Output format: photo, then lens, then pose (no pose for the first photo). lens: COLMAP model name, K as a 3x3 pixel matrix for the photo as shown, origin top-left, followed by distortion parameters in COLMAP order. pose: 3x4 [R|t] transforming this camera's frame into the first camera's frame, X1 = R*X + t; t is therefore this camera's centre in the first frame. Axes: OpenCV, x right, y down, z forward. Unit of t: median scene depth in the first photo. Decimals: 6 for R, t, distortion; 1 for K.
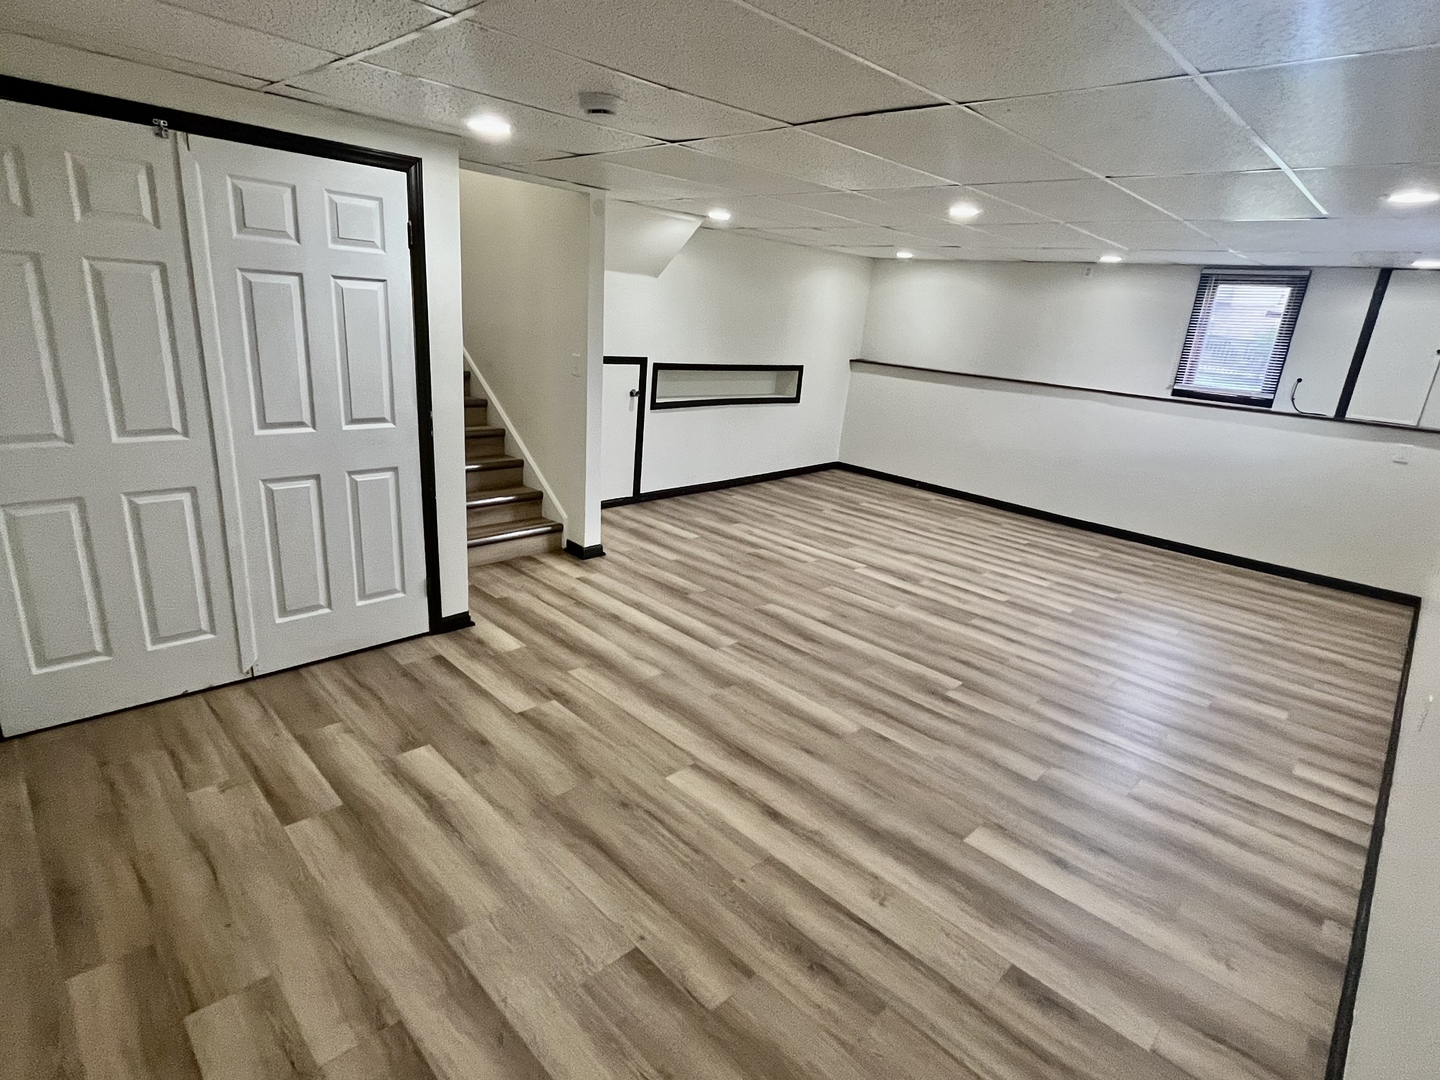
lens RADIAL K [[777.1, 0, 720.0], [0, 777.1, 540.0], [0, 0, 1]] dist [-0.003742, -0.002540]
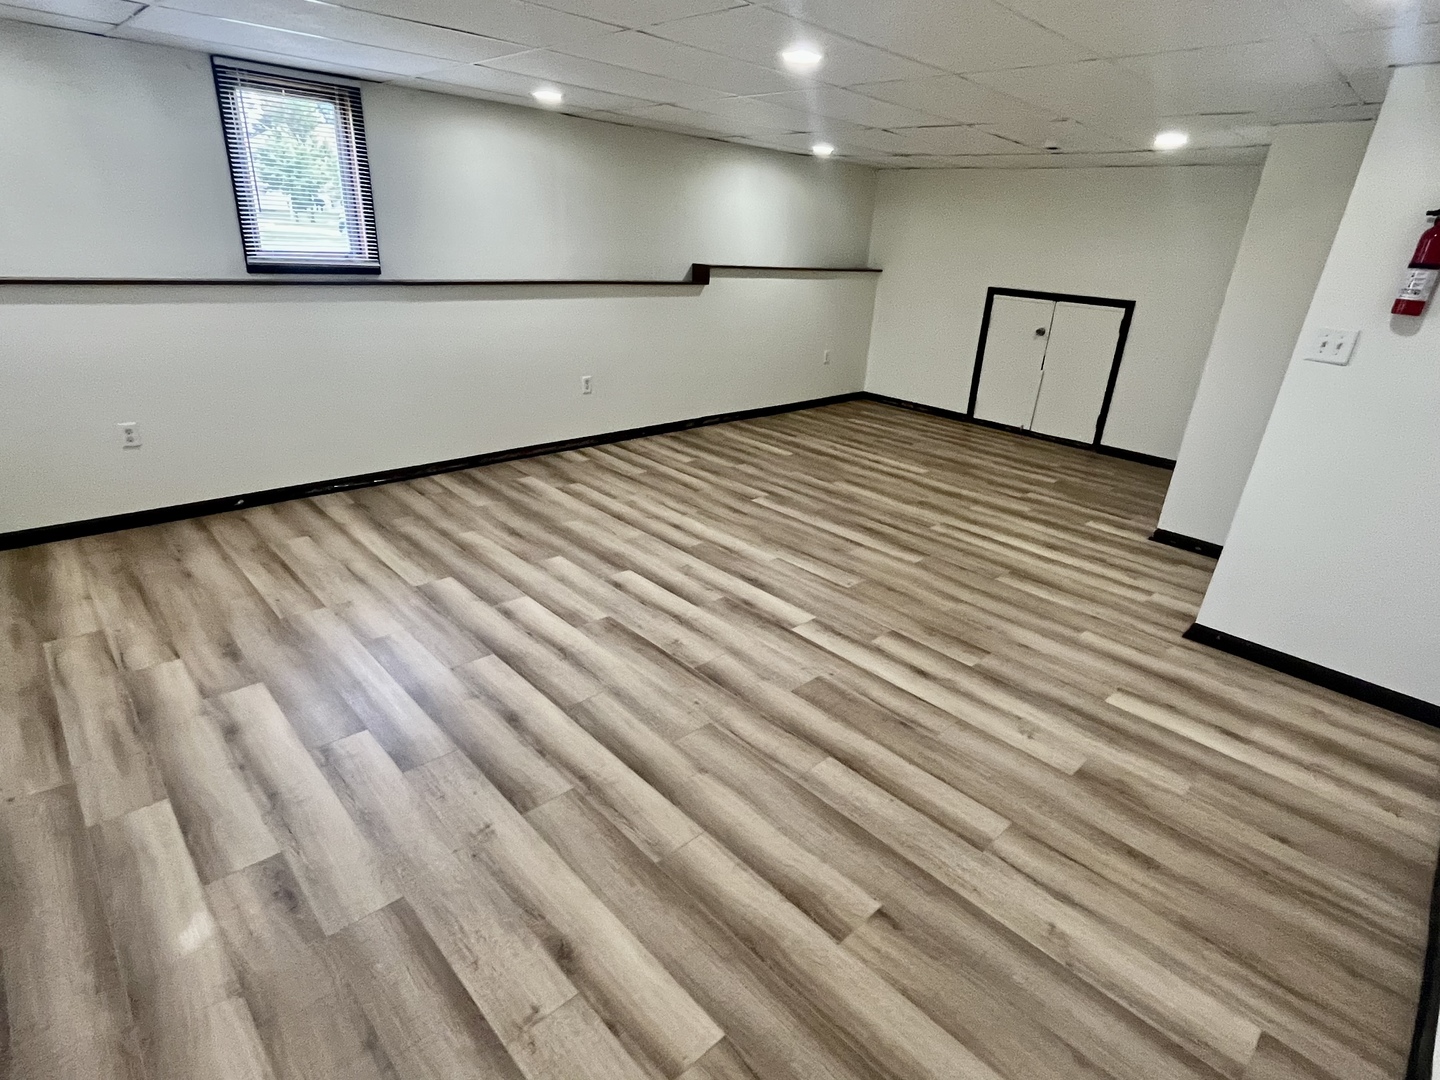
lens RADIAL K [[777.1, 0, 720.0], [0, 777.1, 540.0], [0, 0, 1]] dist [-0.003742, -0.002540]
pose [[-0.991433, -0.127315, -0.029177, 0.326642], [-0.118055, 0.777869, 0.617238, -0.479573], [-0.055887, 0.615395, -0.786235, 1.732343]]
